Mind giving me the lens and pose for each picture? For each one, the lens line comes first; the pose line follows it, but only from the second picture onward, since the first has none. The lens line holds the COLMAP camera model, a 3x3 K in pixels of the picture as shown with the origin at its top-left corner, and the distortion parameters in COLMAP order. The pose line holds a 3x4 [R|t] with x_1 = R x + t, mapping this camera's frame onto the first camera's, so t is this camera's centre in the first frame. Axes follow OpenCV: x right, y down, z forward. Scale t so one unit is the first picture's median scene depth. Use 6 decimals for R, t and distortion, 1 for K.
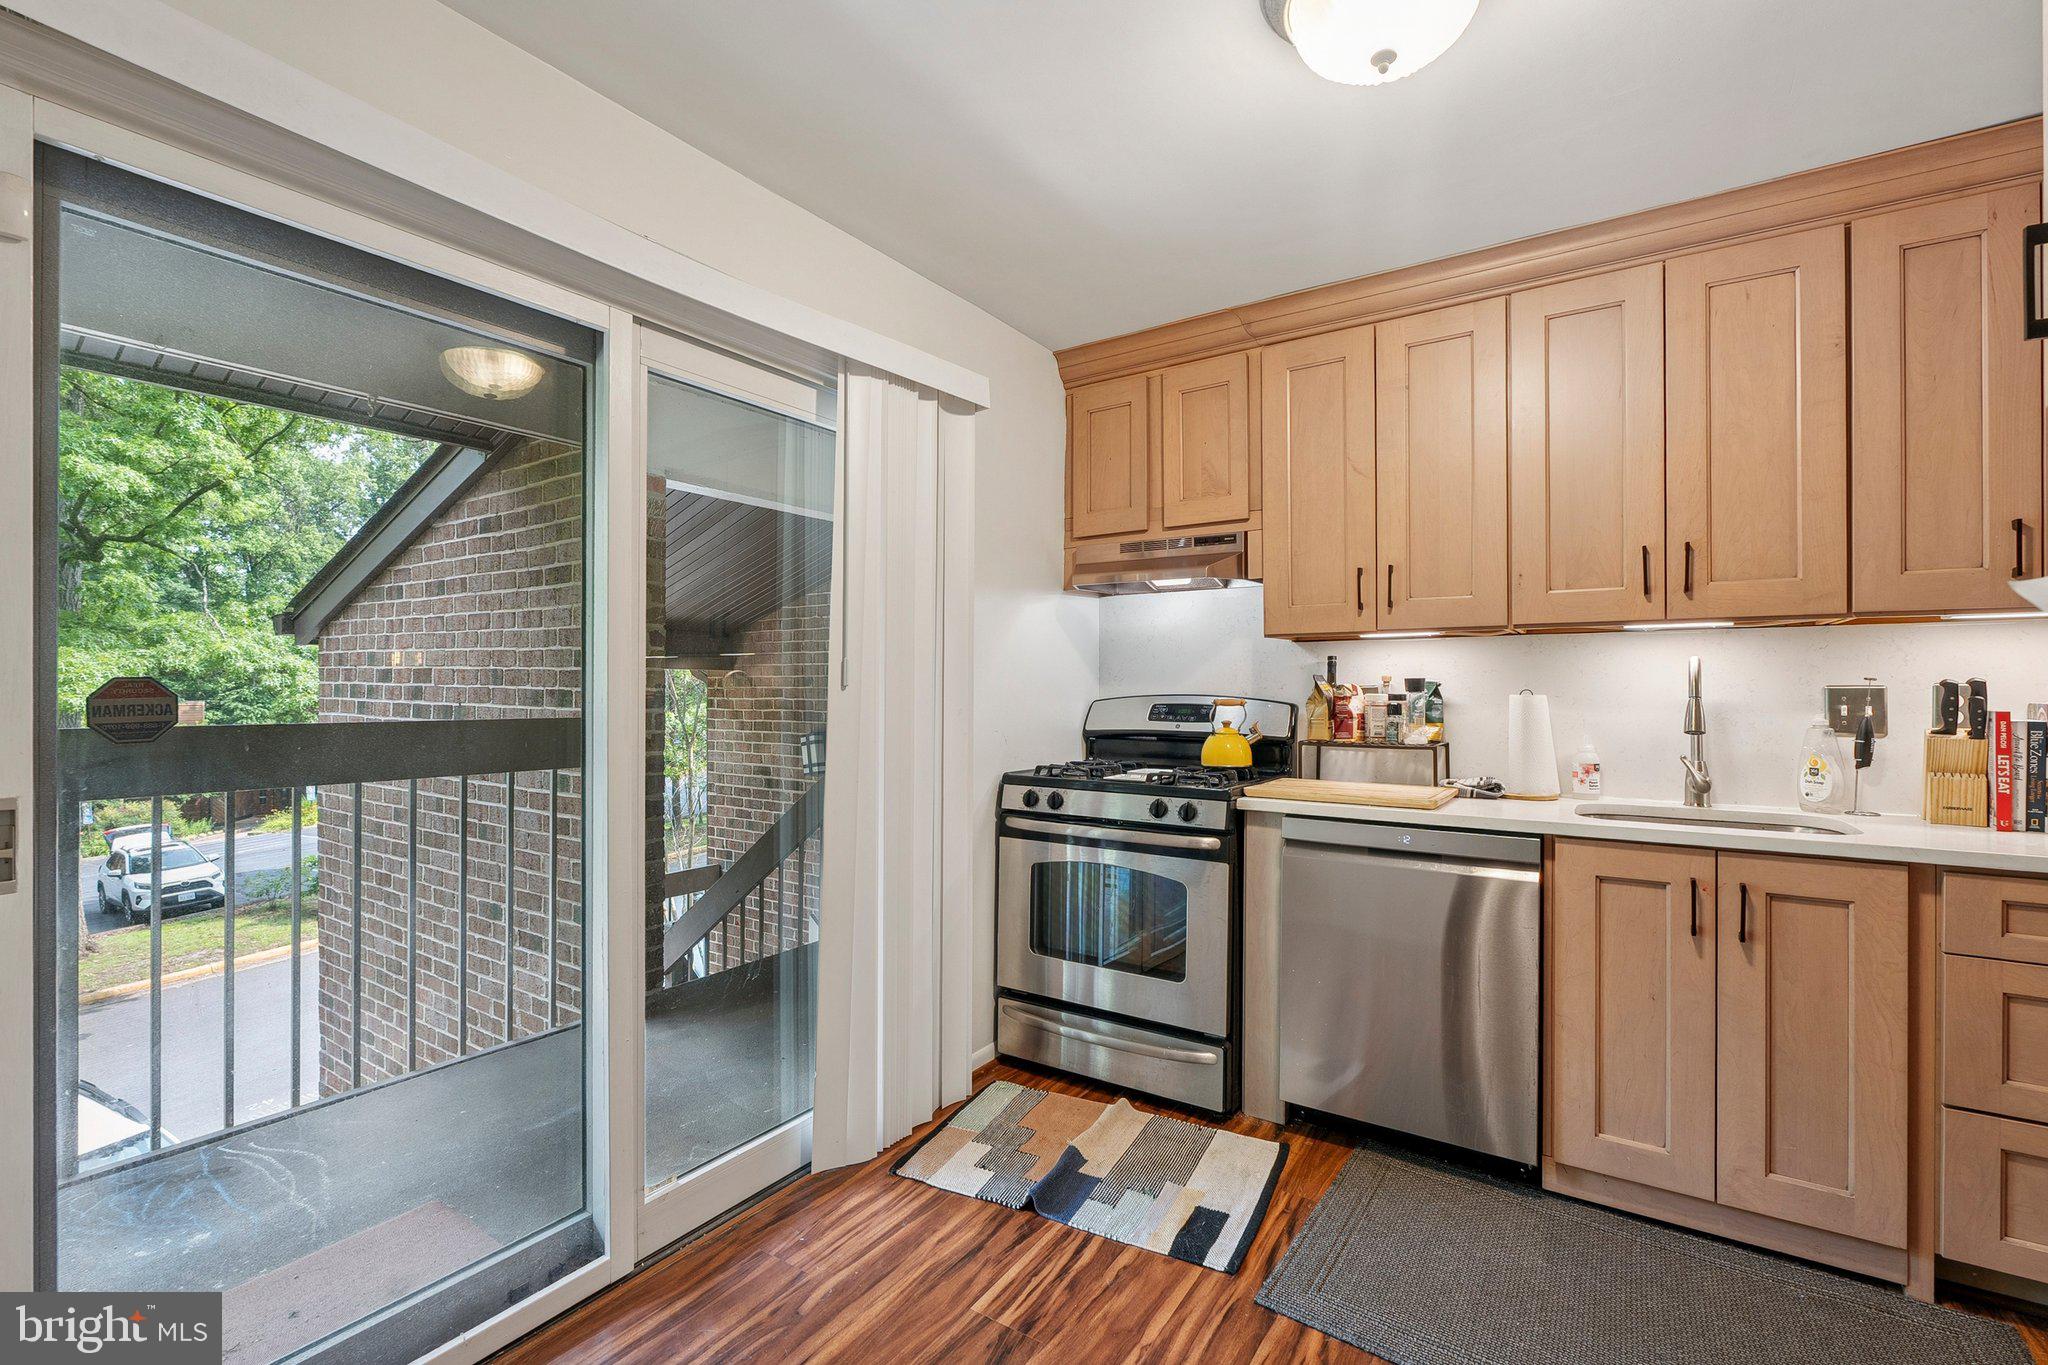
lens RADIAL K [[885.4, 0, 1023.0], [0, 885.4, 682.3], [0, 0, 1]] dist [-0.013249, -0.000141]
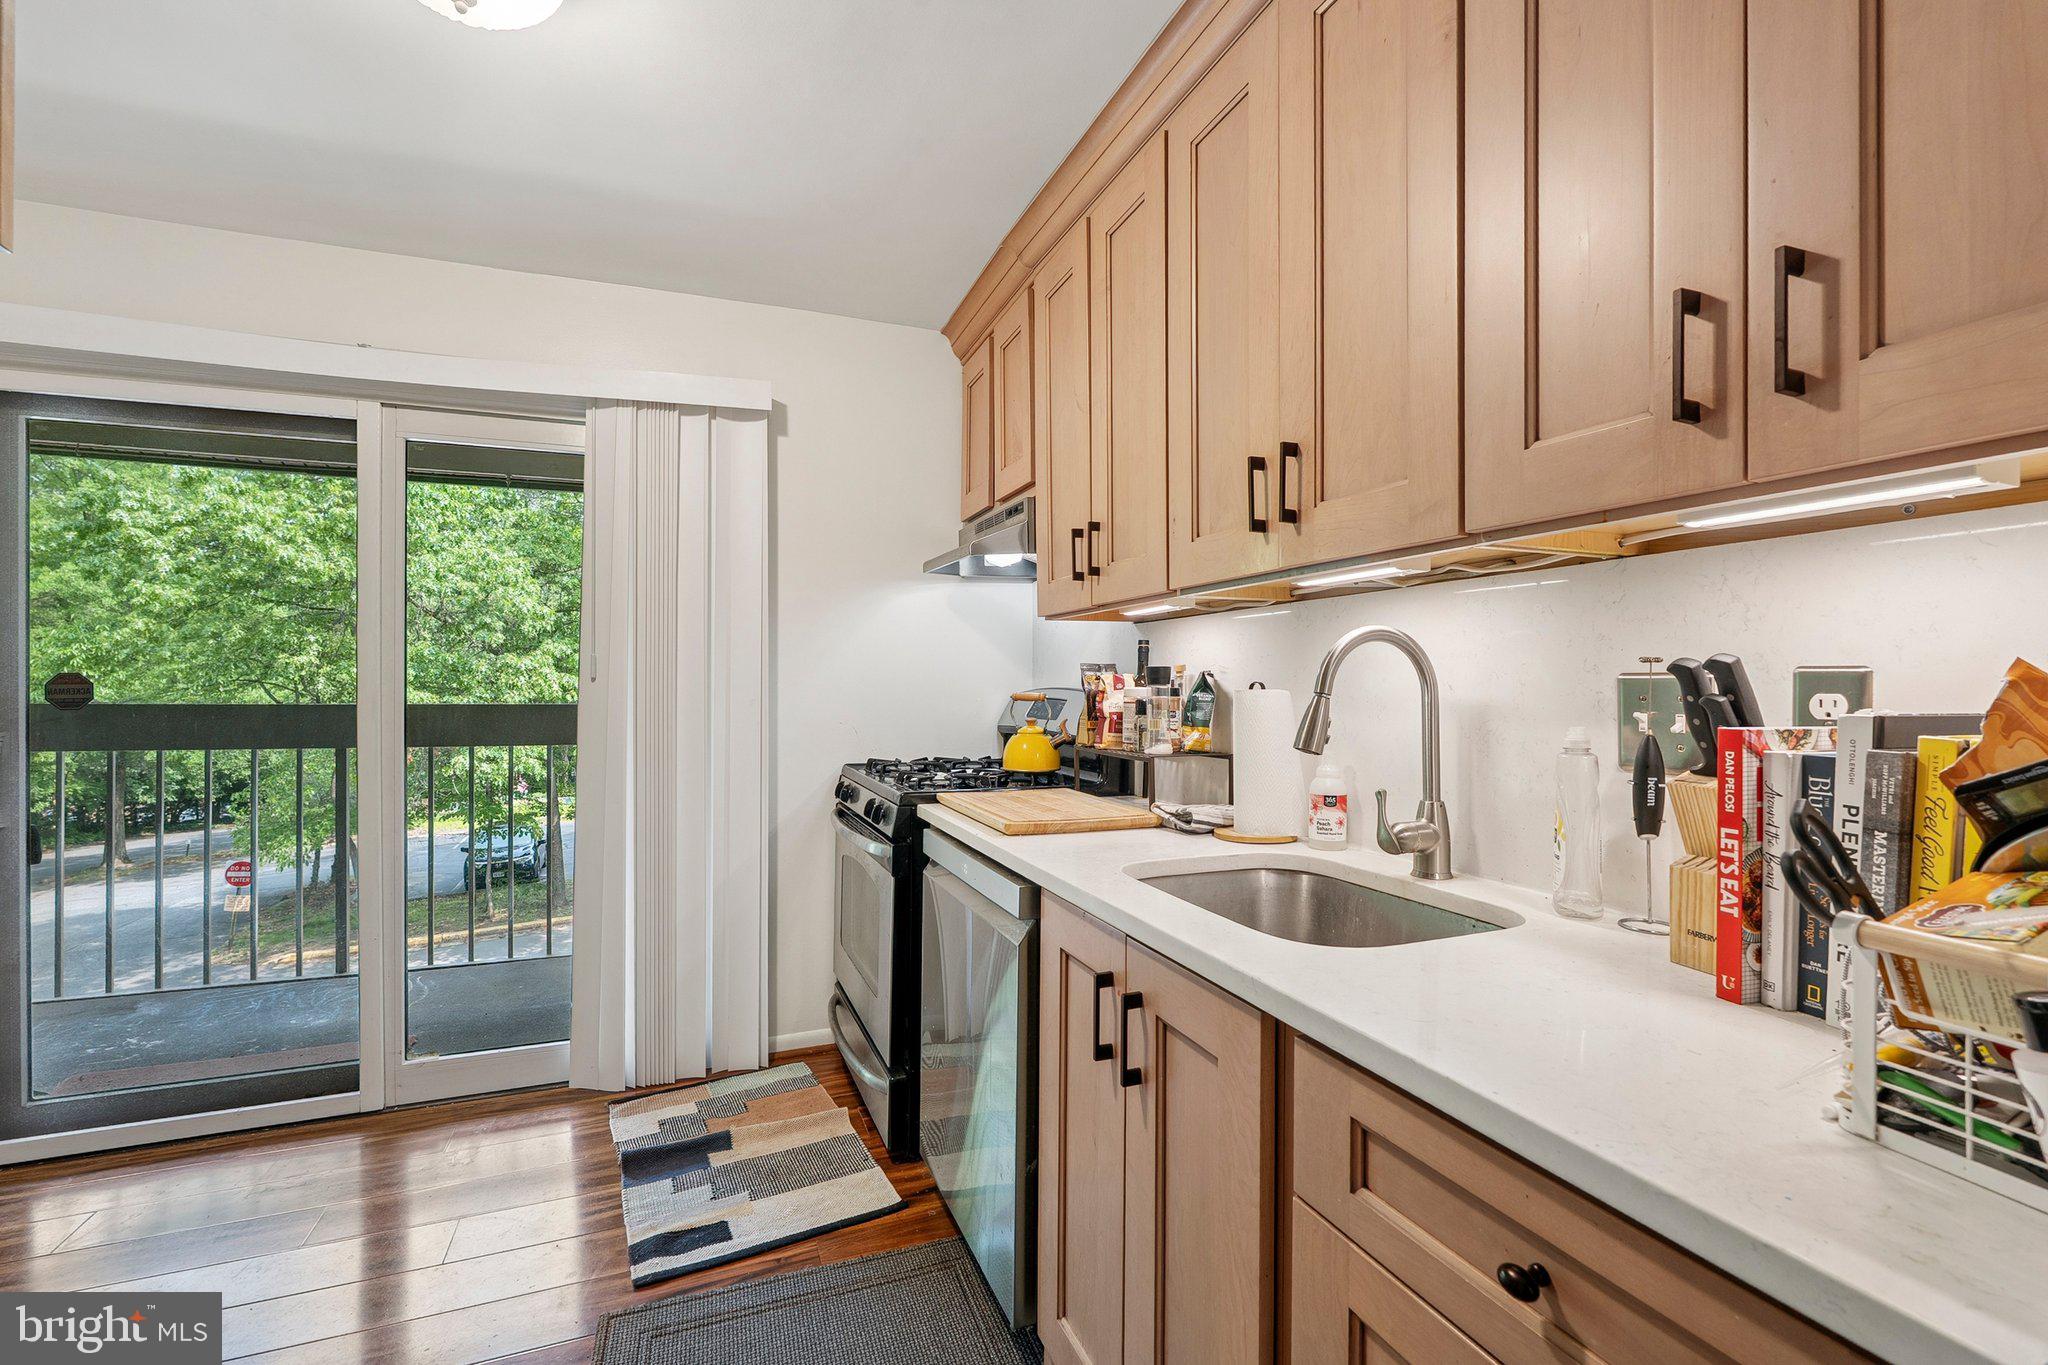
lens RADIAL K [[885.4, 0, 1028.7], [0, 885.4, 685.0], [0, 0, 1]] dist [-0.013249, -0.000141]
pose [[0.823410, 0.002430, -0.567441, 0.851556], [0.002529, 0.999965, 0.007951, 0.005100], [0.567441, -0.007982, 0.823375, 0.341275]]
